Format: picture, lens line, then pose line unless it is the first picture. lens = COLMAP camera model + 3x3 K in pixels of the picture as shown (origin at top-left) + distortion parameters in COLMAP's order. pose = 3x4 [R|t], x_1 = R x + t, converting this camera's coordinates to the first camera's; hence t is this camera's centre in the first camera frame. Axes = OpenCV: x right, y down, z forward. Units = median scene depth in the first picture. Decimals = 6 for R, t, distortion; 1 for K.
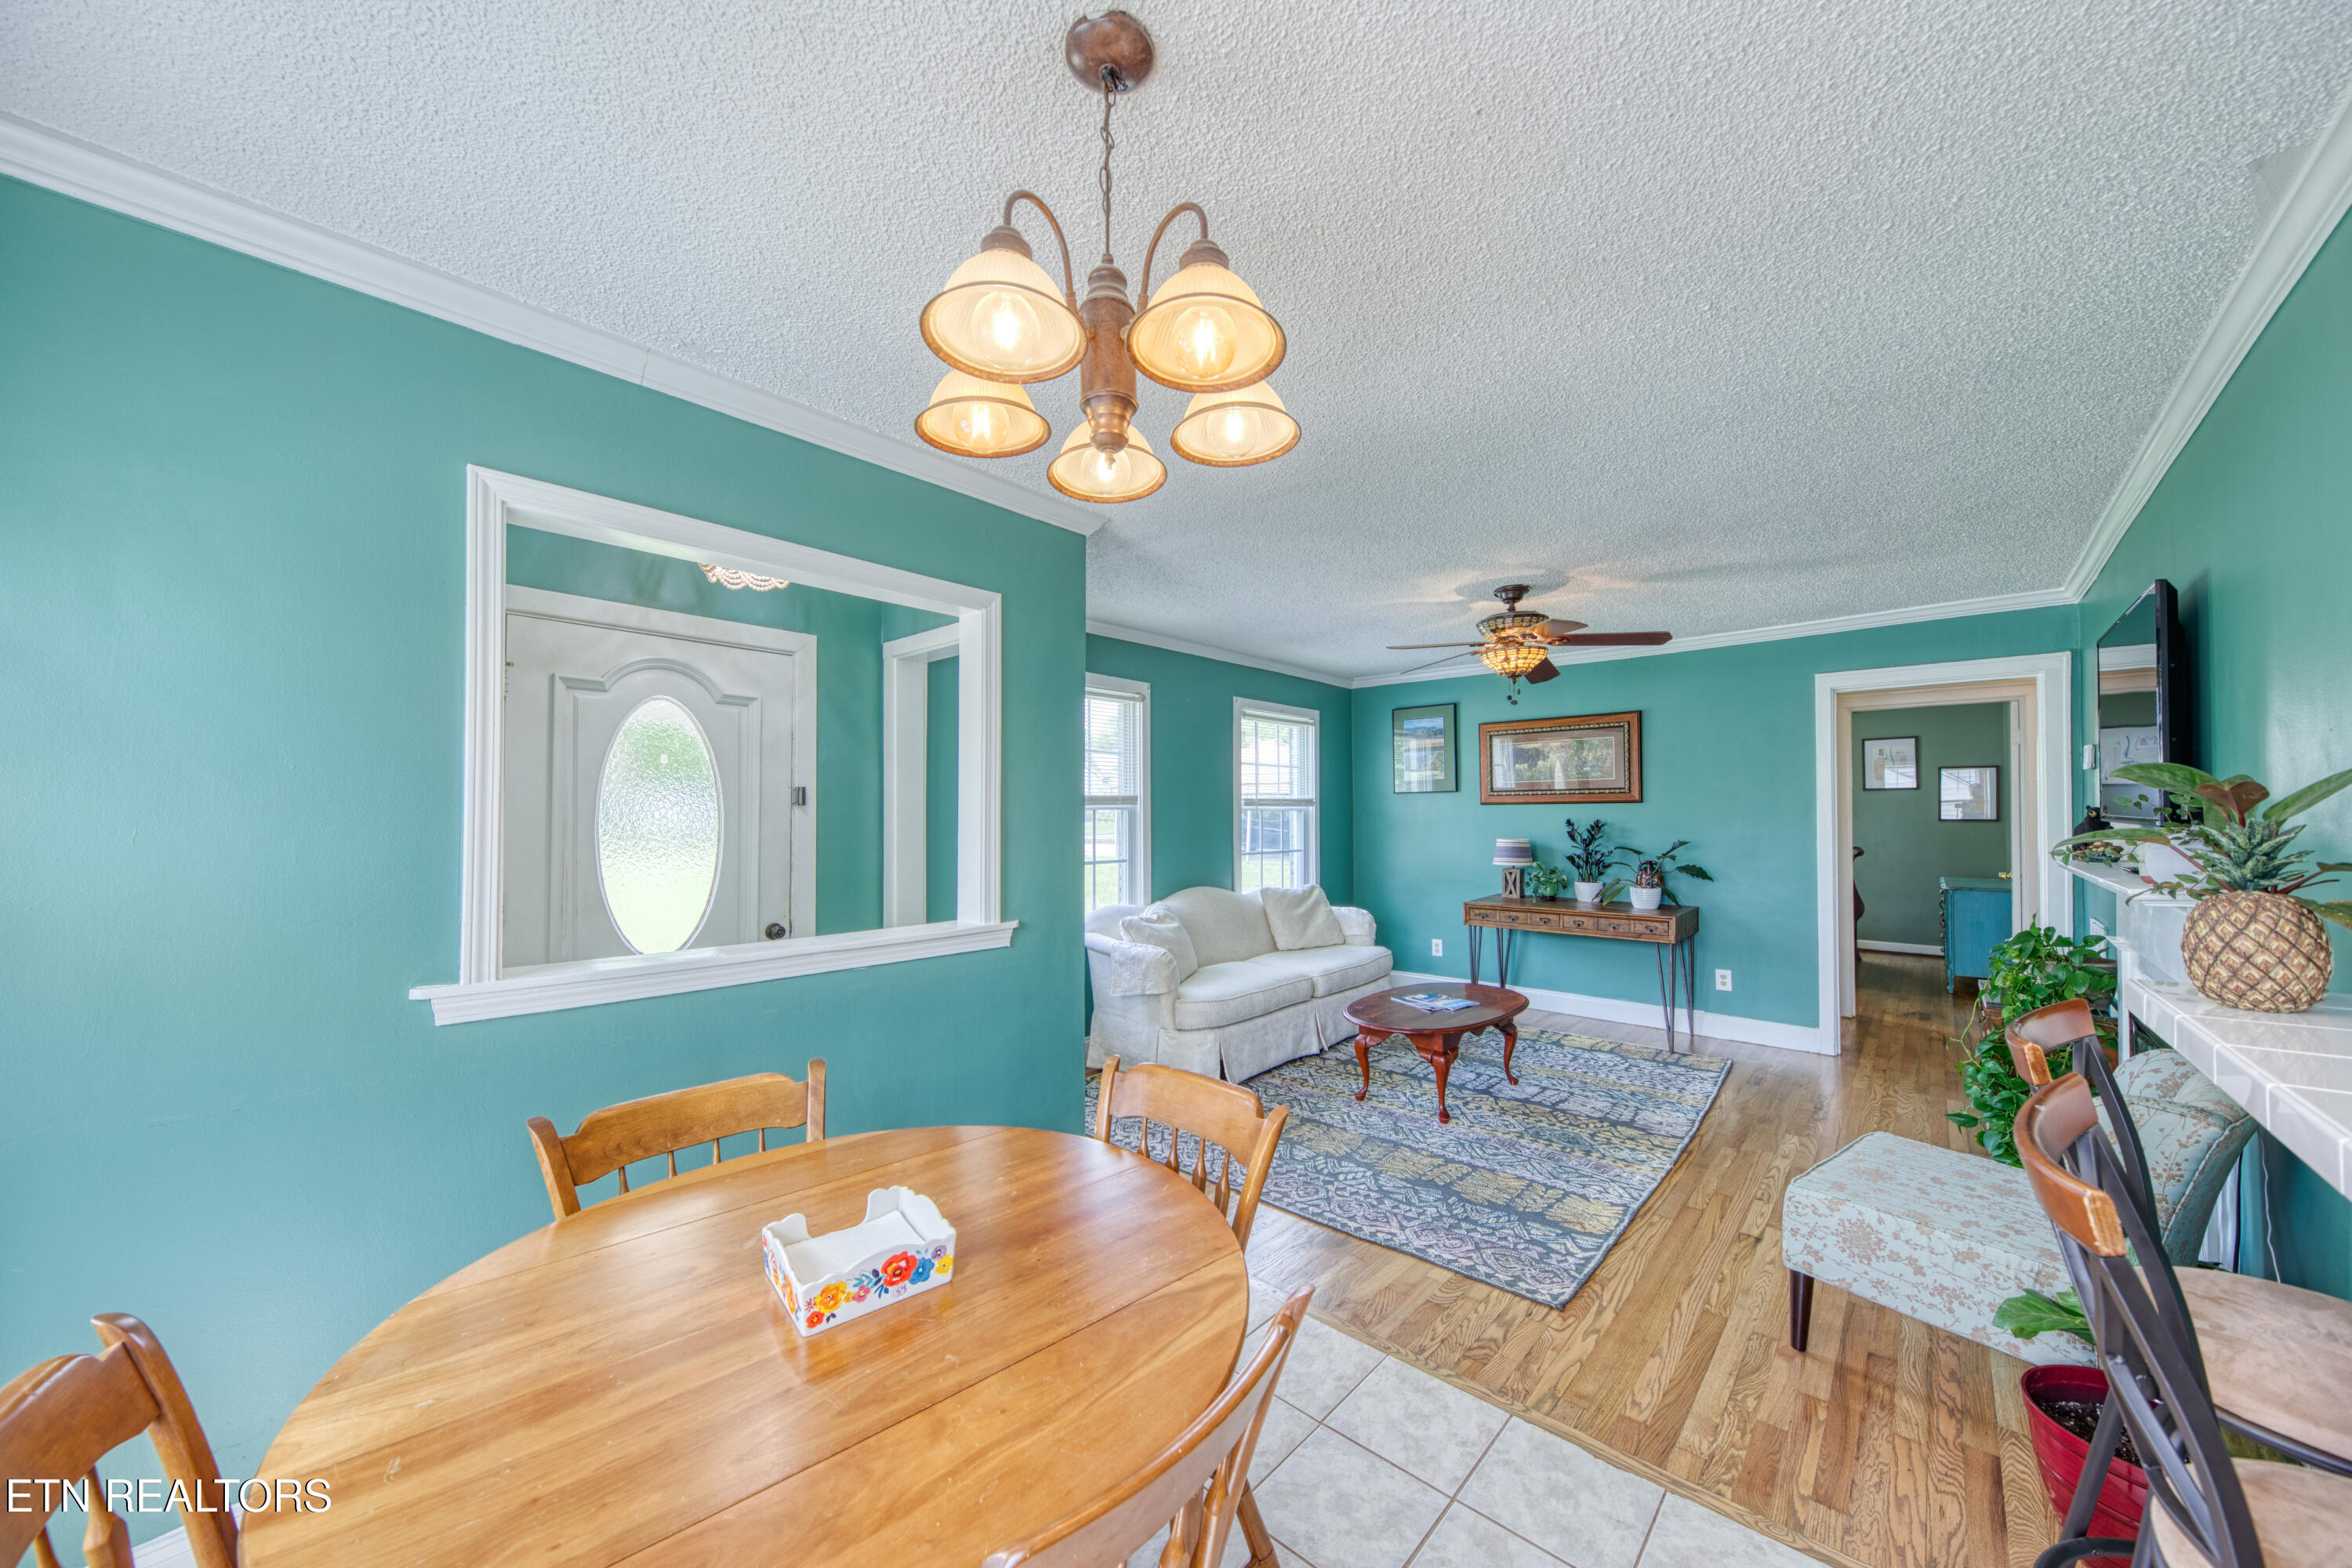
lens RADIAL K [[810.0, 0, 1181.9], [0, 810.0, 791.1], [0, 0, 1]] dist [-0.000181, -0.002745]
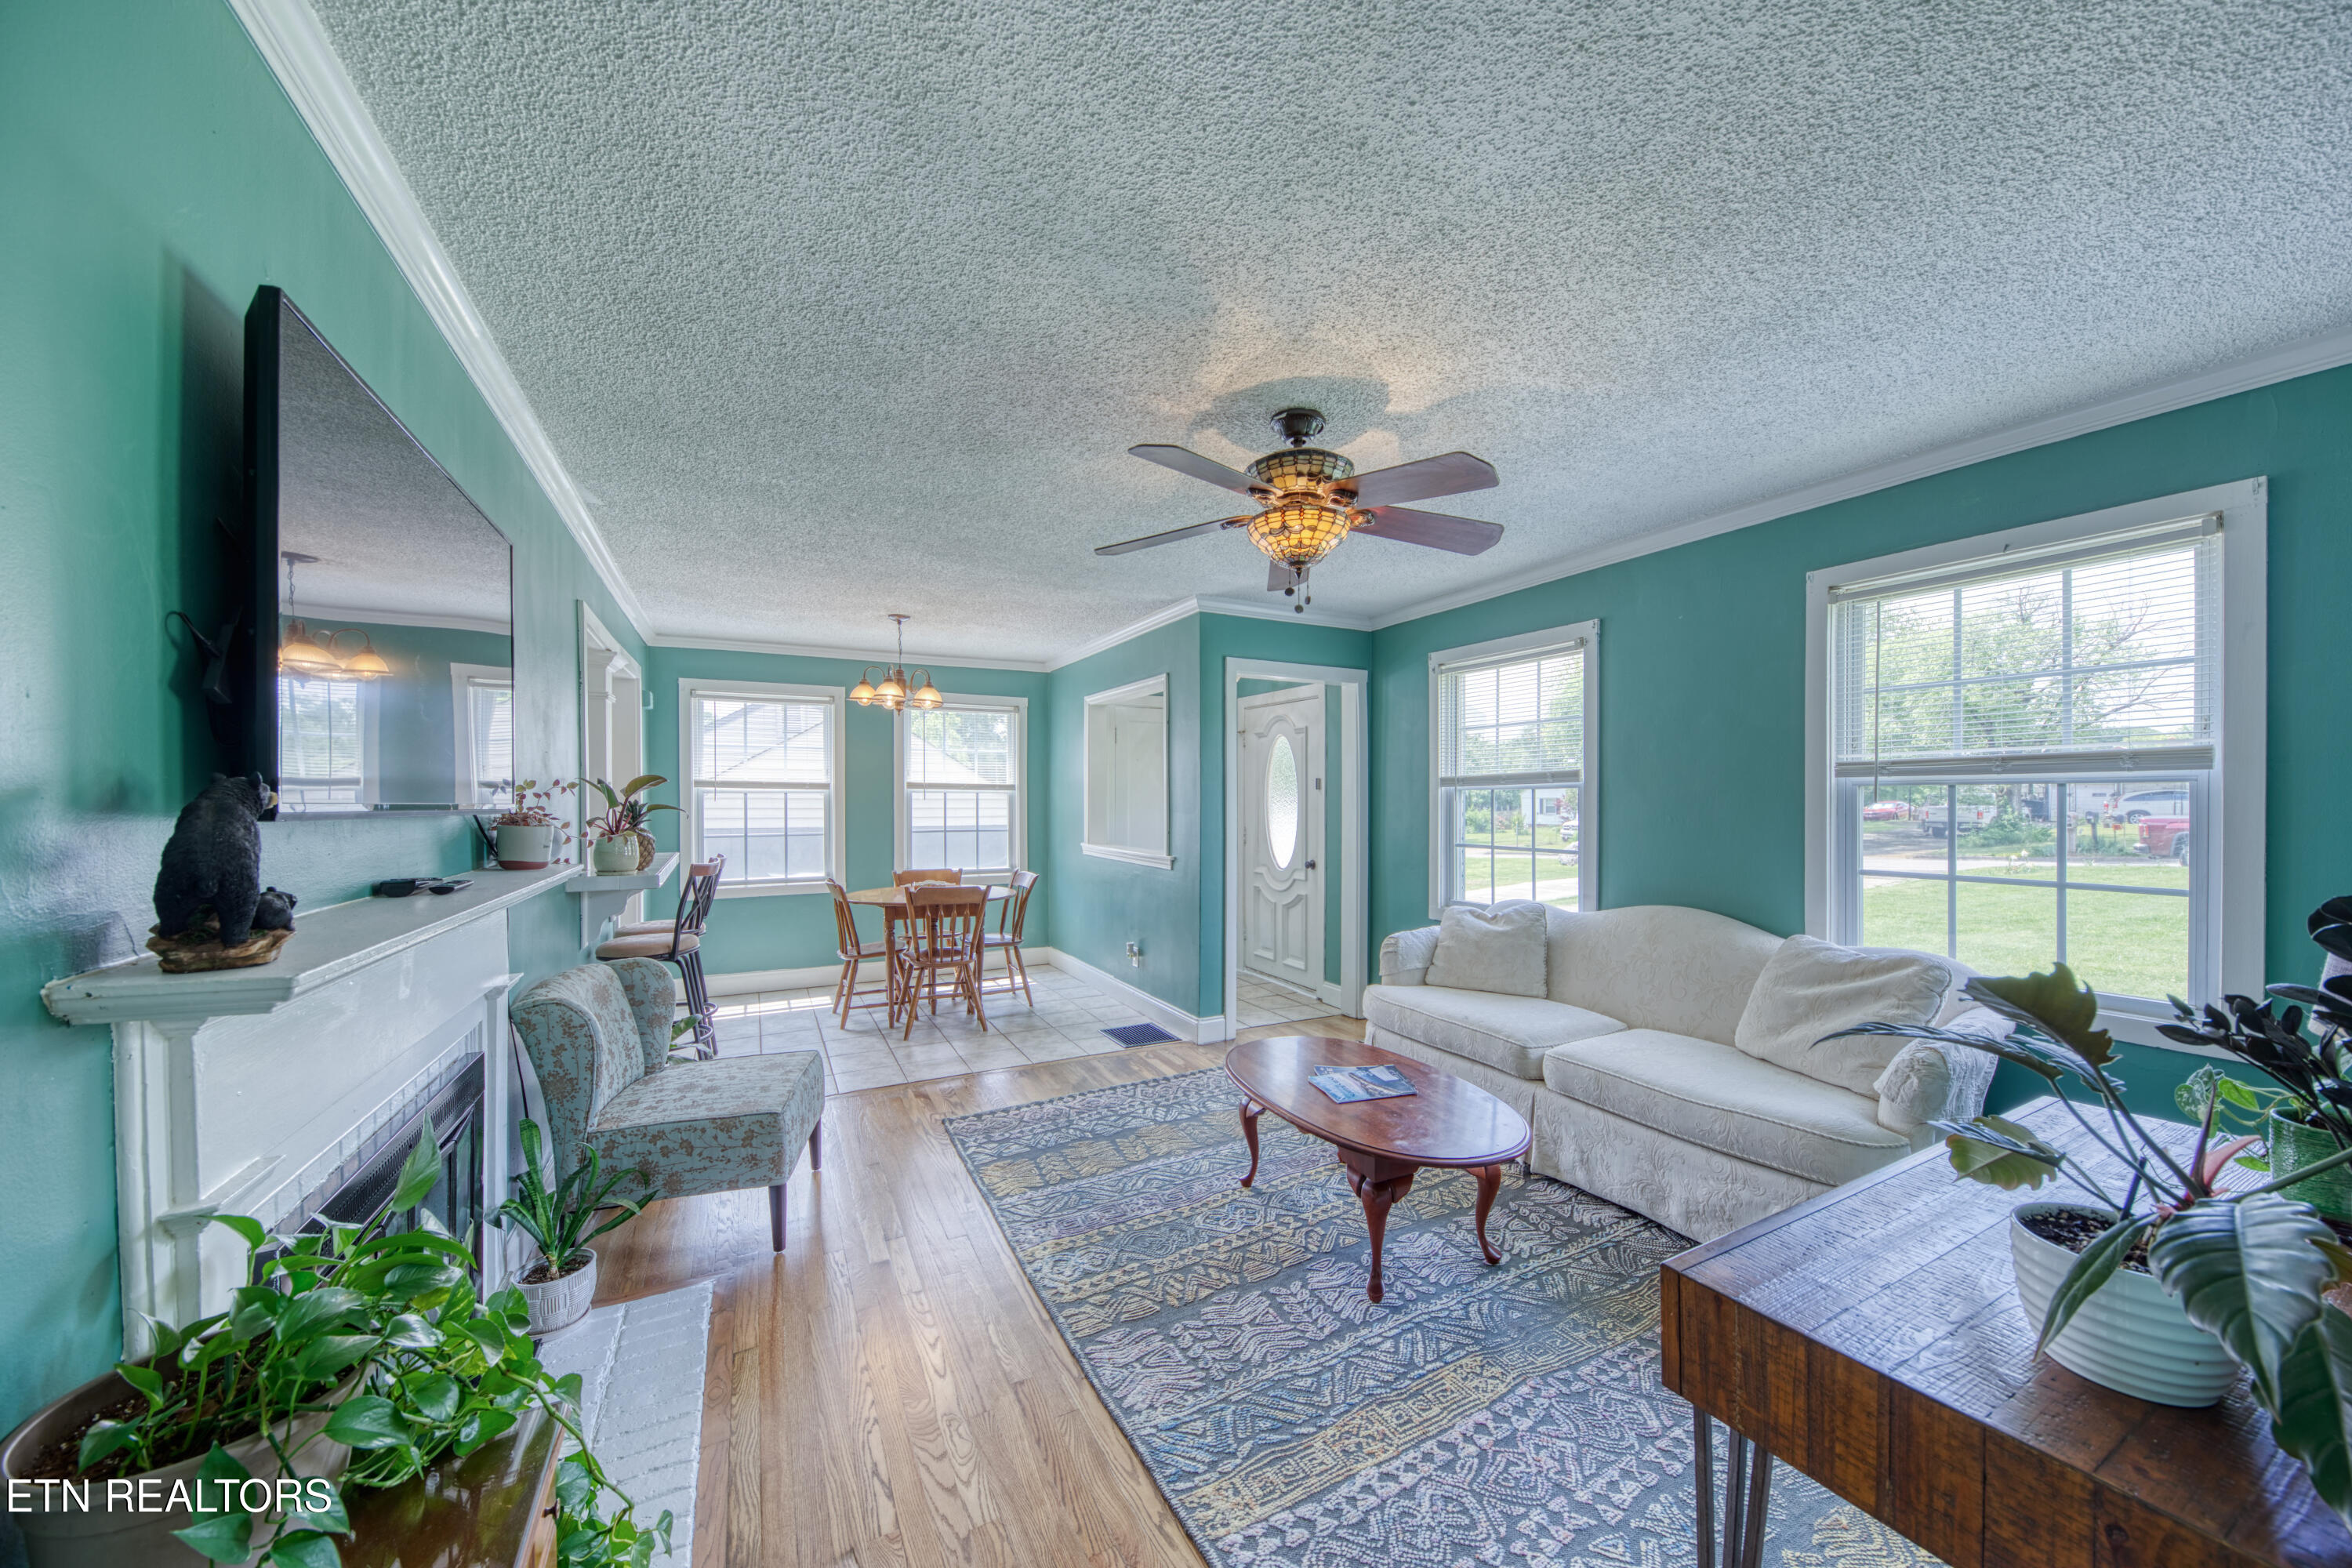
lens RADIAL K [[845.5, 0, 1194.1], [0, 845.5, 788.0], [0, 0, 1]] dist [-0.000455, -0.000039]
pose [[-0.338199, -0.001899, -0.941073, 1.079365], [0.034291, 0.999309, -0.014340, 0.027494], [0.940450, -0.037120, -0.337900, 1.195147]]
